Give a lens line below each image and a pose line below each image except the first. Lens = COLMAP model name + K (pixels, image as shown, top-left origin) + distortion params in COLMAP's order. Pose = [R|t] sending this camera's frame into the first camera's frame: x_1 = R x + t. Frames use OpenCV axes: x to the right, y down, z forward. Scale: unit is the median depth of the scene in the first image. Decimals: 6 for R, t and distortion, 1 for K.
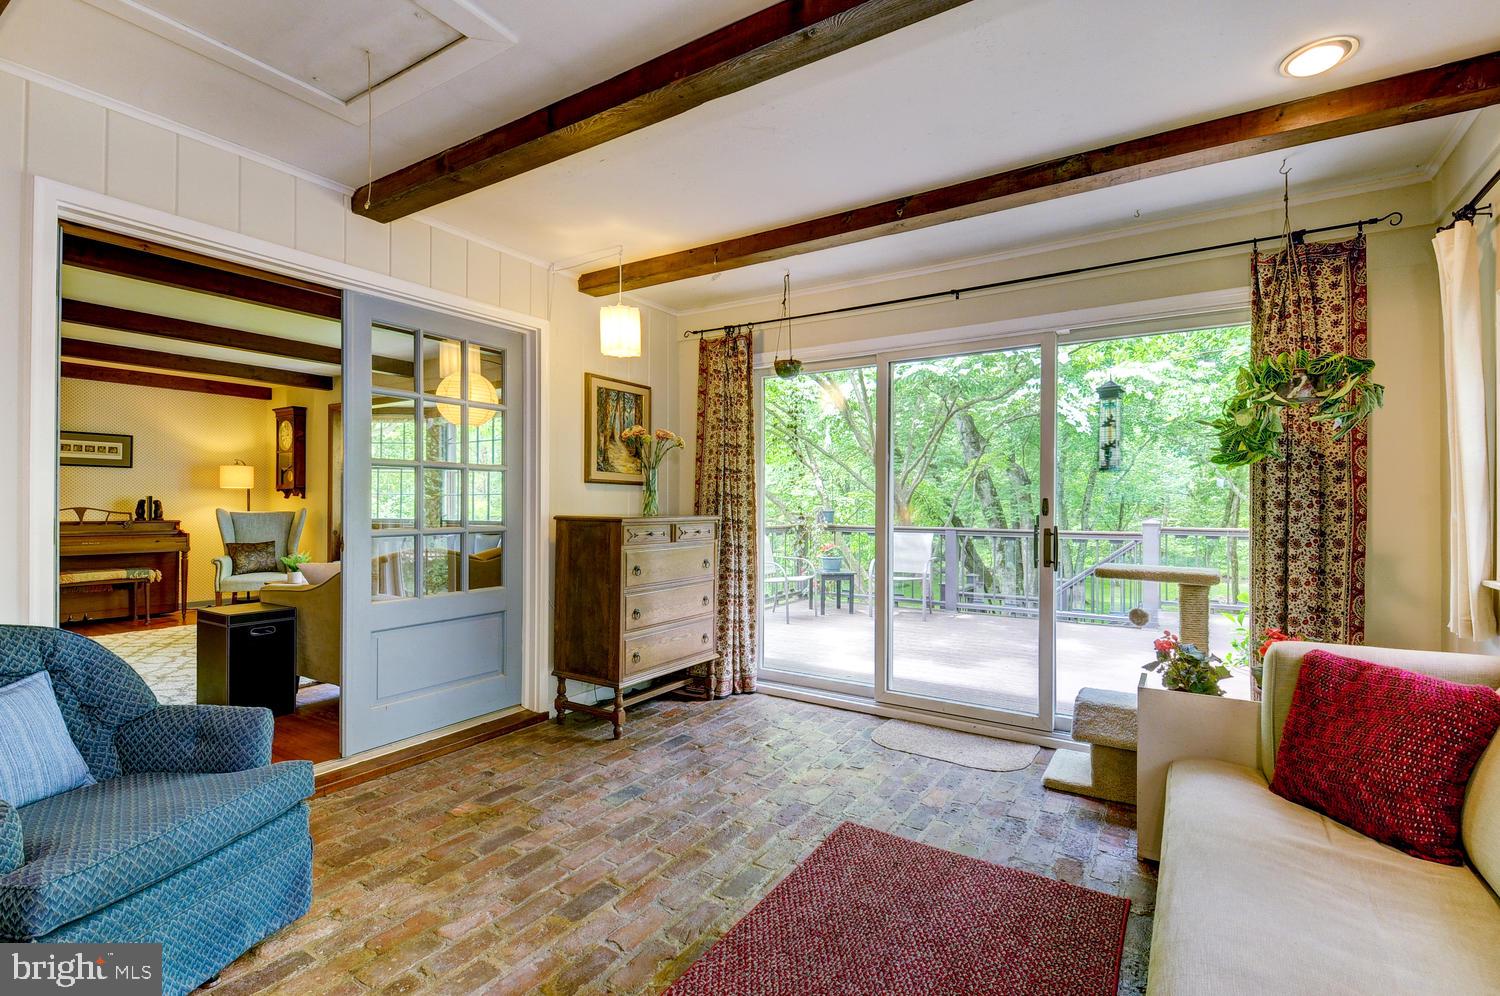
lens RADIAL K [[706.2, 0, 750.7], [0, 706.2, 505.1], [0, 0, 1]] dist [0.016657, -0.012433]
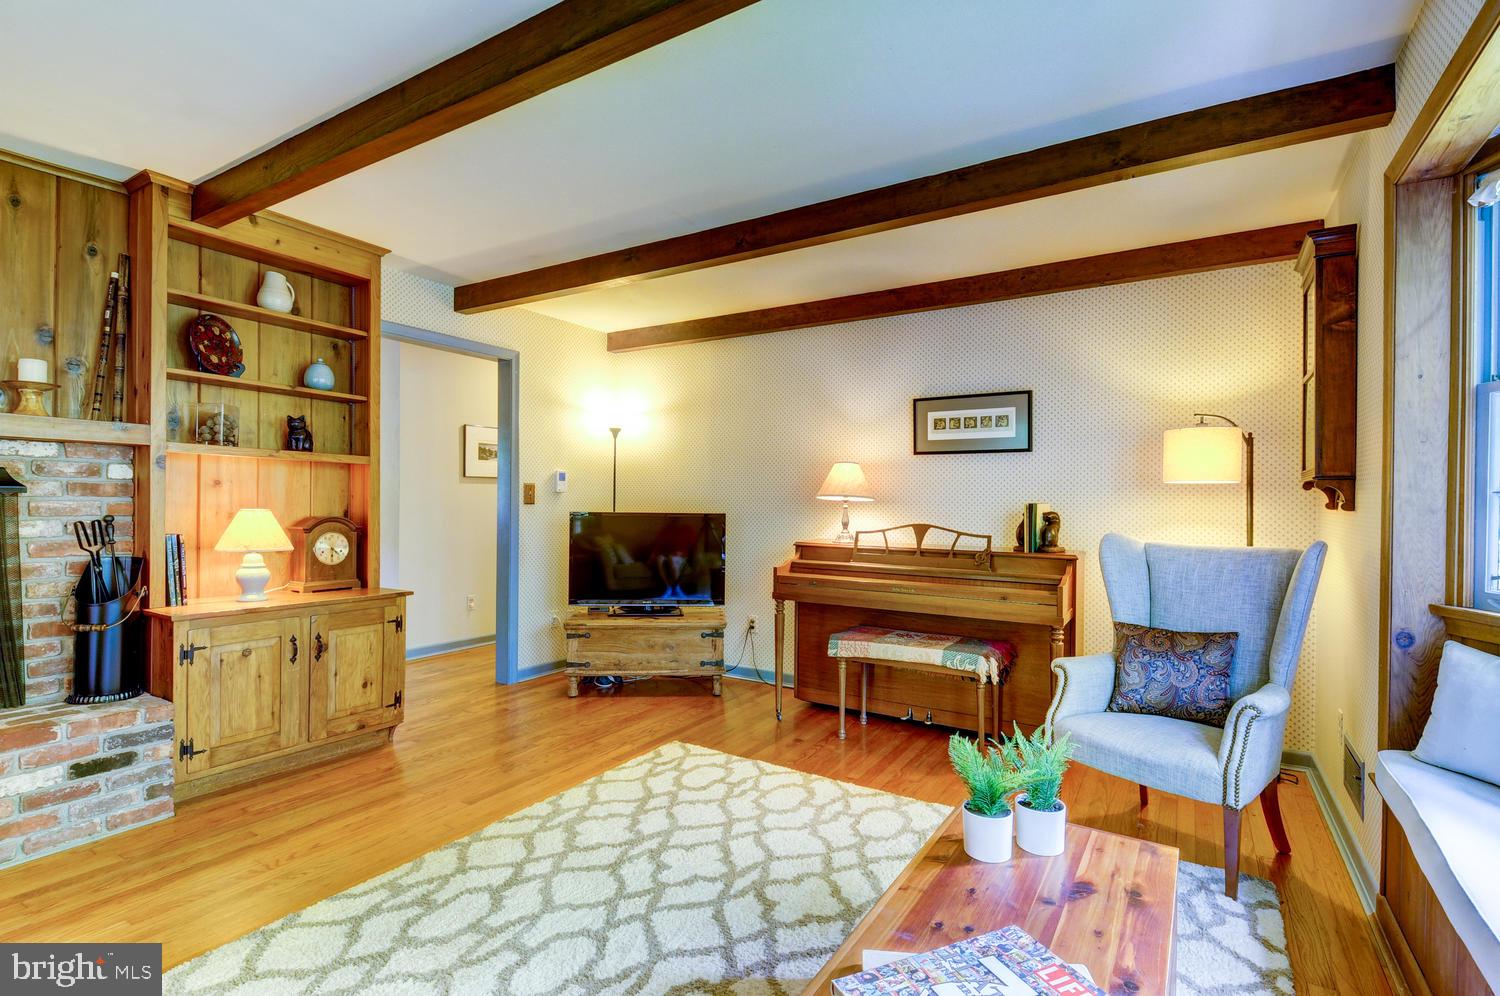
lens RADIAL K [[706.2, 0, 756.9], [0, 706.2, 504.7], [0, 0, 1]] dist [0.016657, -0.012433]
pose [[0.022364, -0.002960, -0.999746, -0.349220], [-0.005919, 0.999978, -0.003093, -0.009058], [0.999732, 0.005987, 0.022346, 0.798672]]
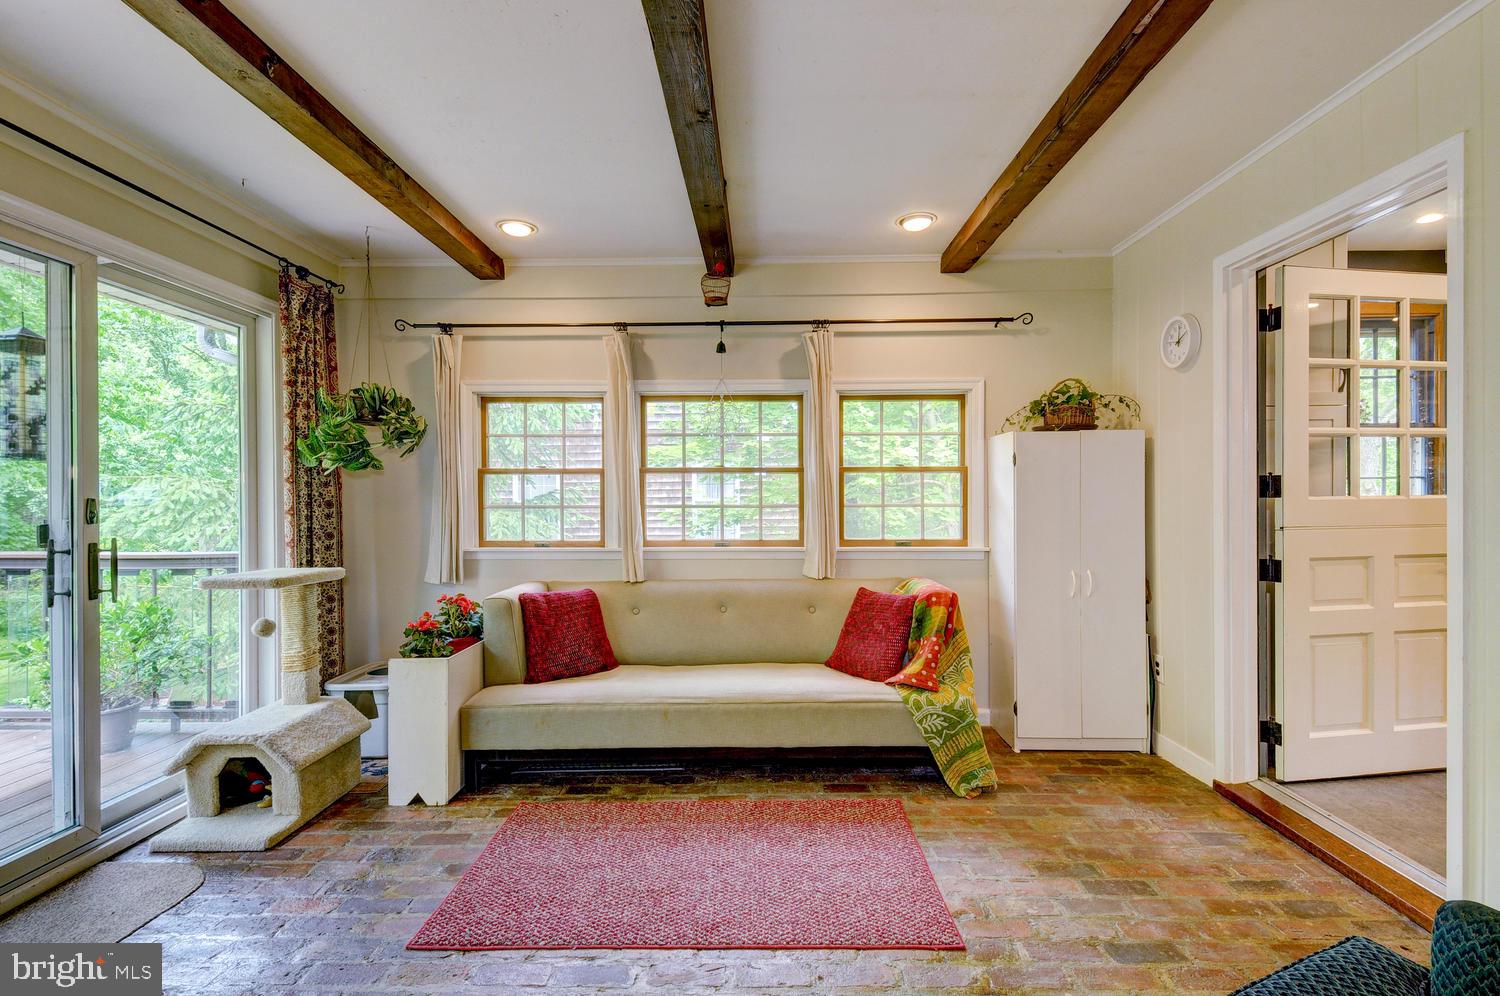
lens RADIAL K [[706.2, 0, 747.7], [0, 706.2, 500.2], [0, 0, 1]] dist [0.016657, -0.012433]
pose [[-0.509282, -0.002525, 0.860596, -0.277047], [0.001030, 0.999993, 0.003544, -0.005612], [-0.860599, 0.002691, -0.509276, 0.470346]]
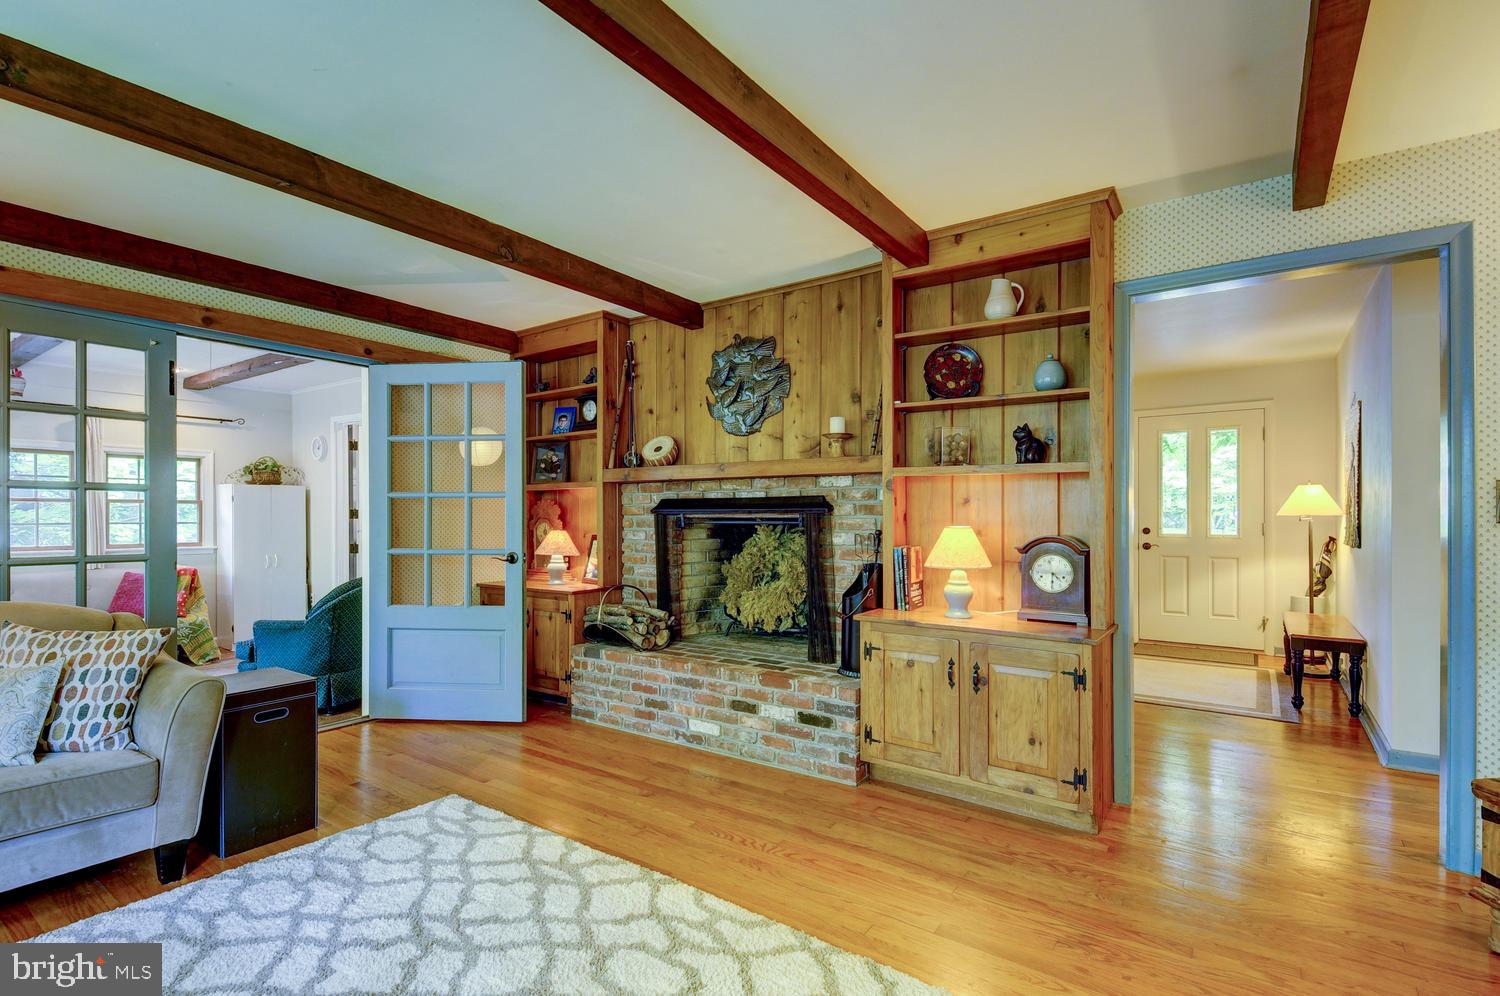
lens RADIAL K [[706.2, 0, 754.0], [0, 706.2, 511.6], [0, 0, 1]] dist [0.016657, -0.012433]
pose [[-0.998396, -0.002109, 0.056584, -0.668241], [-0.002270, 0.999994, -0.002775, -0.013140], [-0.056577, -0.002899, -0.998394, 0.933497]]
